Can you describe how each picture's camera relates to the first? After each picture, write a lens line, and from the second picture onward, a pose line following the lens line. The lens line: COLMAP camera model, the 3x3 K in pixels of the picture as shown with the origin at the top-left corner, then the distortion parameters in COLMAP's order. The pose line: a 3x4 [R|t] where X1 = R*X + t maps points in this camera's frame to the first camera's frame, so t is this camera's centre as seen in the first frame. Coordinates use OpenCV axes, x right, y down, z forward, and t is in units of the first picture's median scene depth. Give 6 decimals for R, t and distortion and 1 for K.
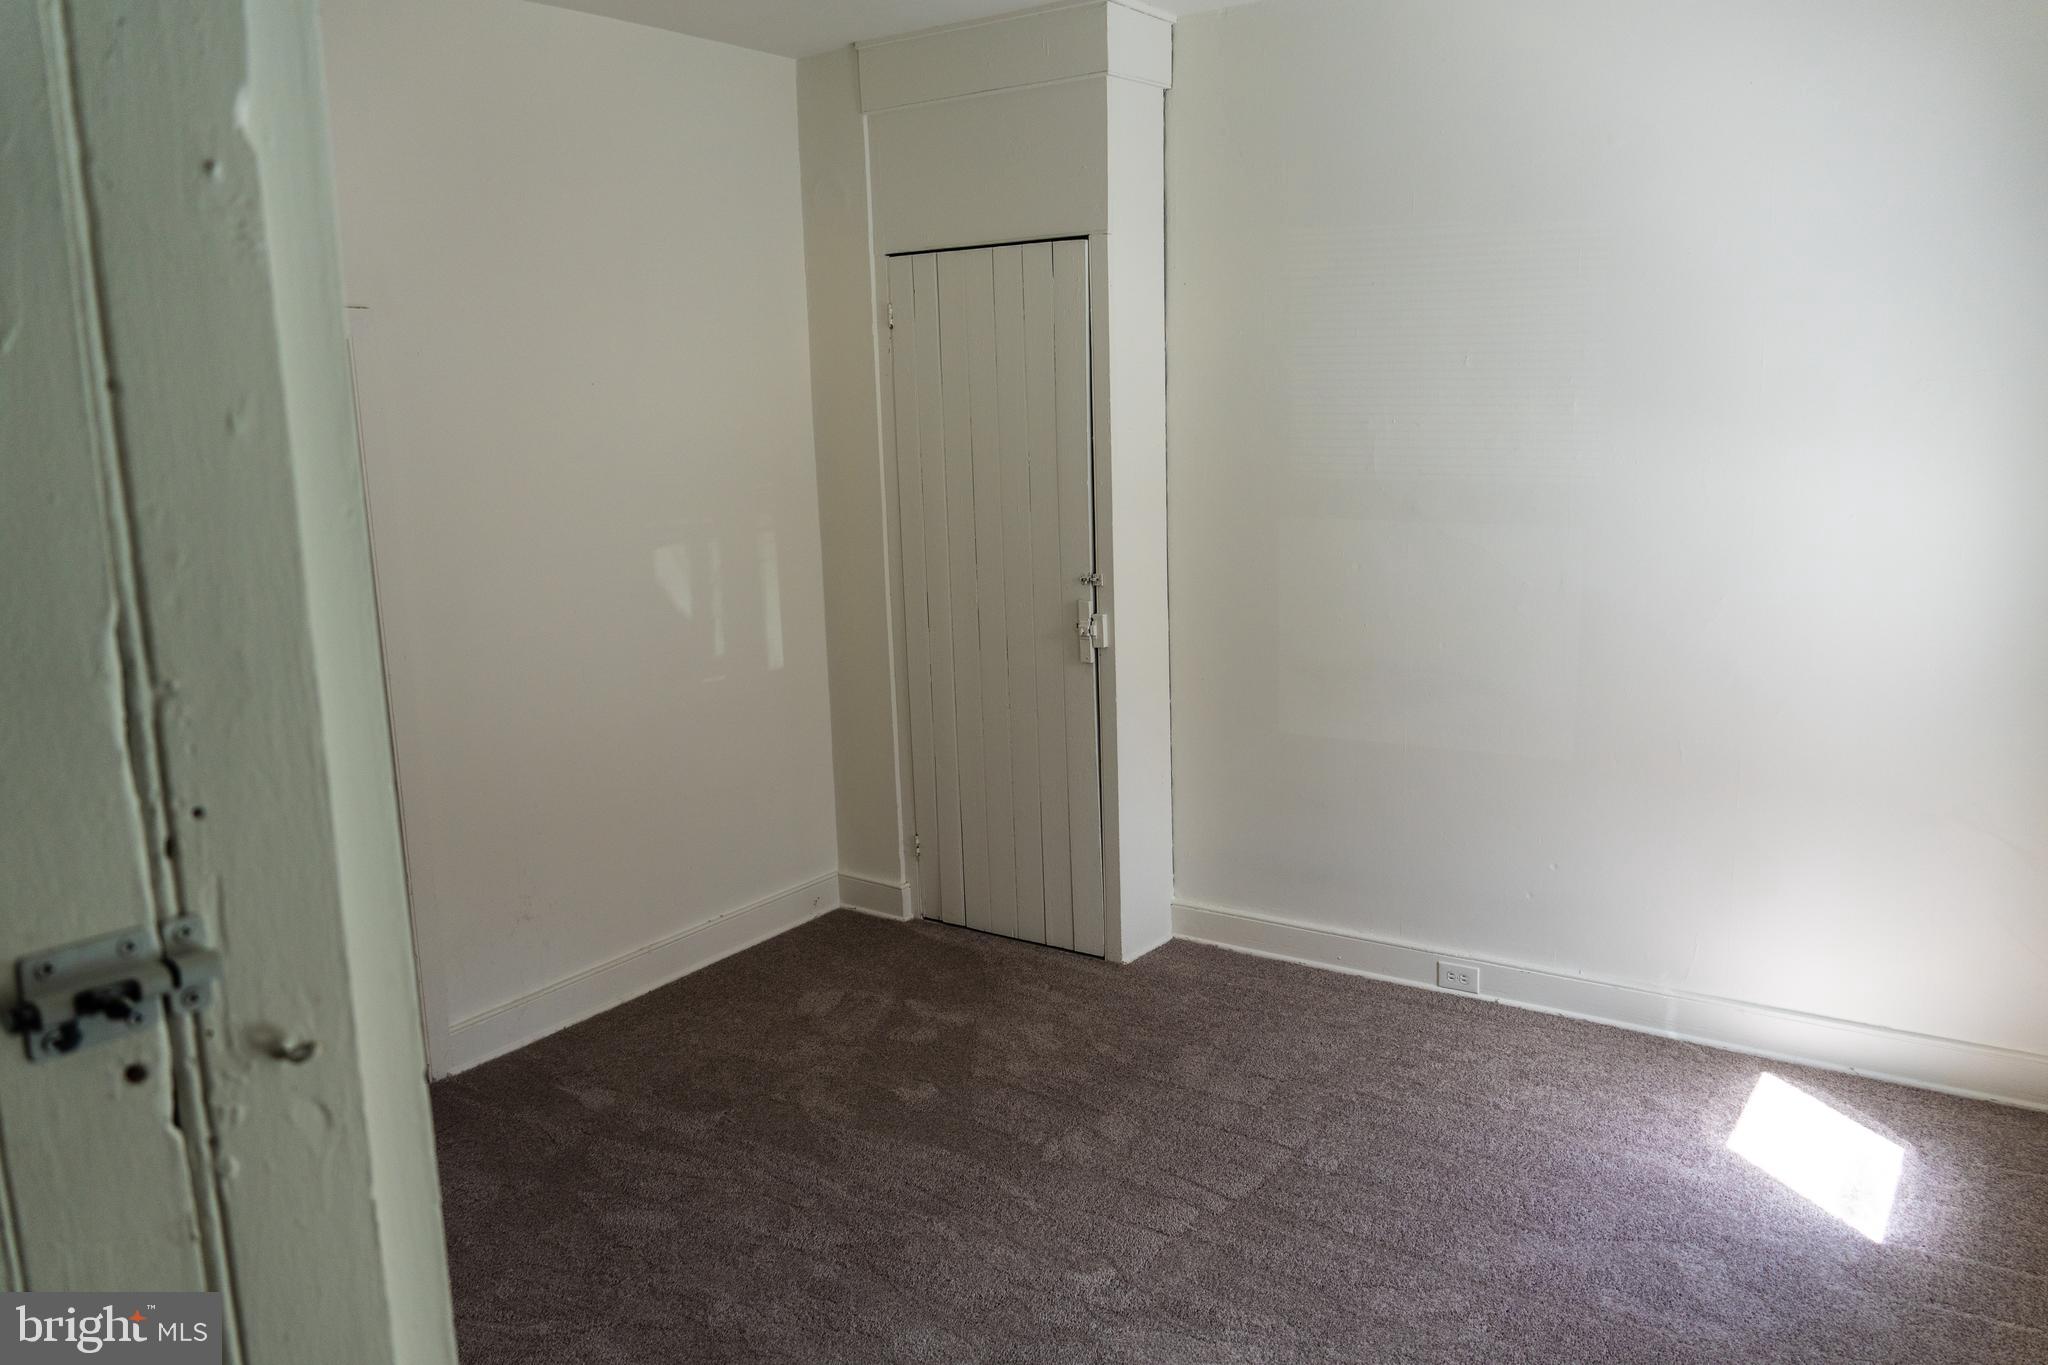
lens RADIAL K [[1568.0, 0, 1024.0], [0, 1568.0, 682.5], [0, 0, 1]] dist [0.000391, -0.004443]
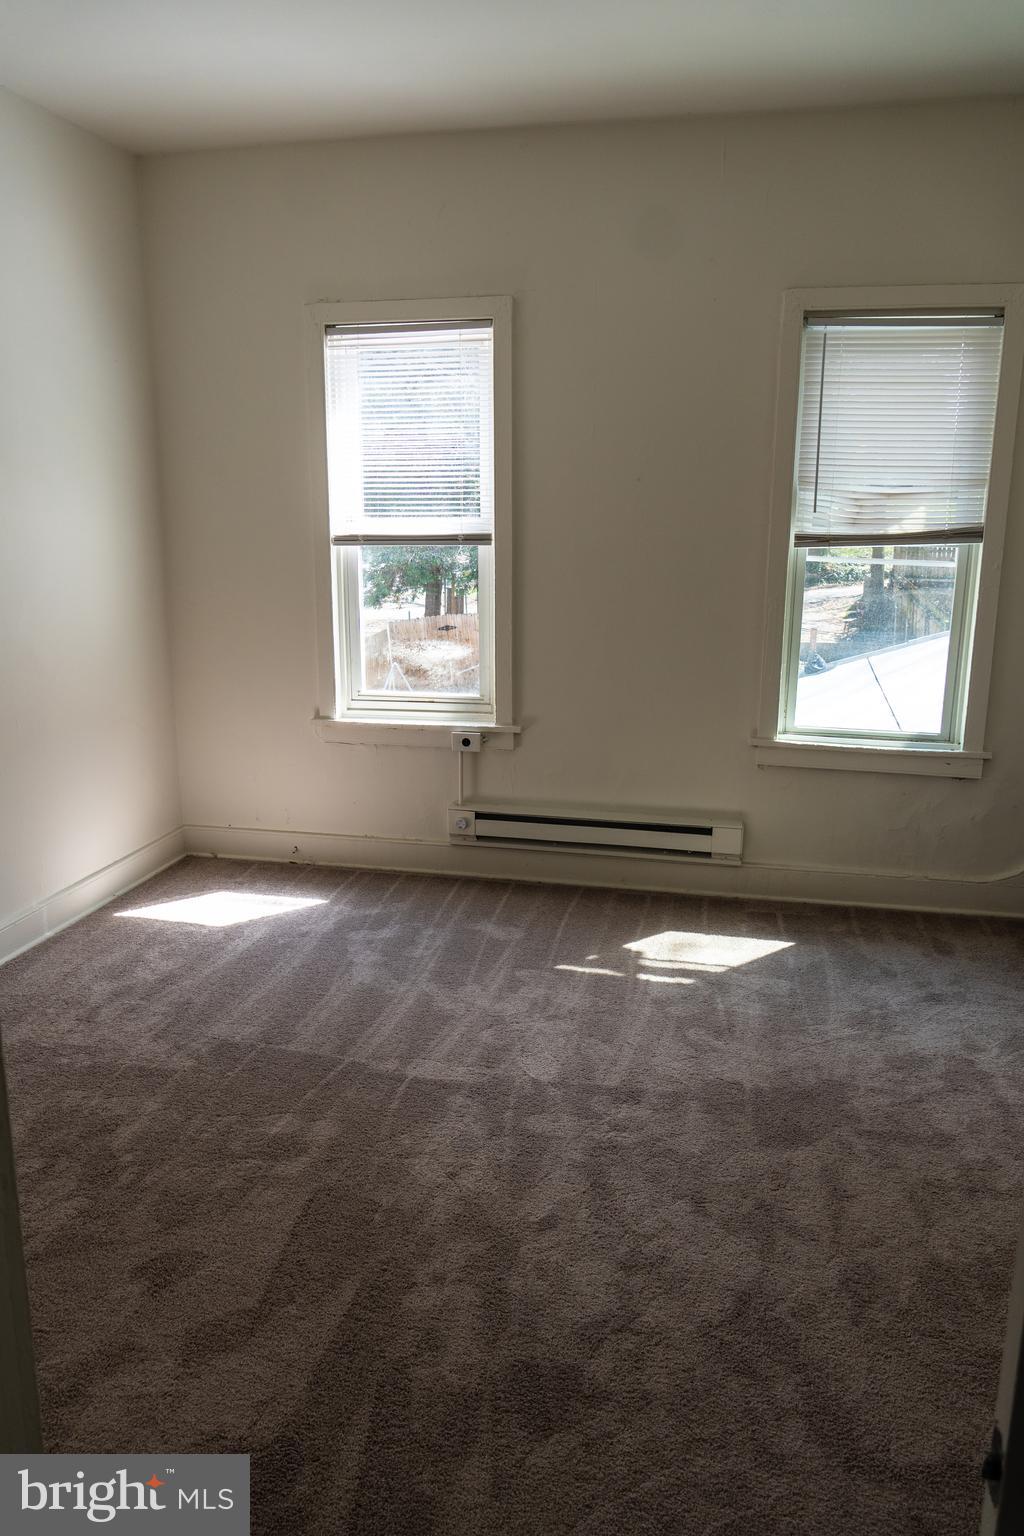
lens RADIAL K [[1157.7, 0, 512.0], [0, 1157.7, 768.0], [0, 0, 1]] dist [-0.012966, 0.003820]
pose [[-0.402721, -0.176848, 0.898076, -0.670330], [0.171319, 0.949255, 0.263750, -0.112895], [-0.899147, 0.260075, -0.351987, 1.062070]]
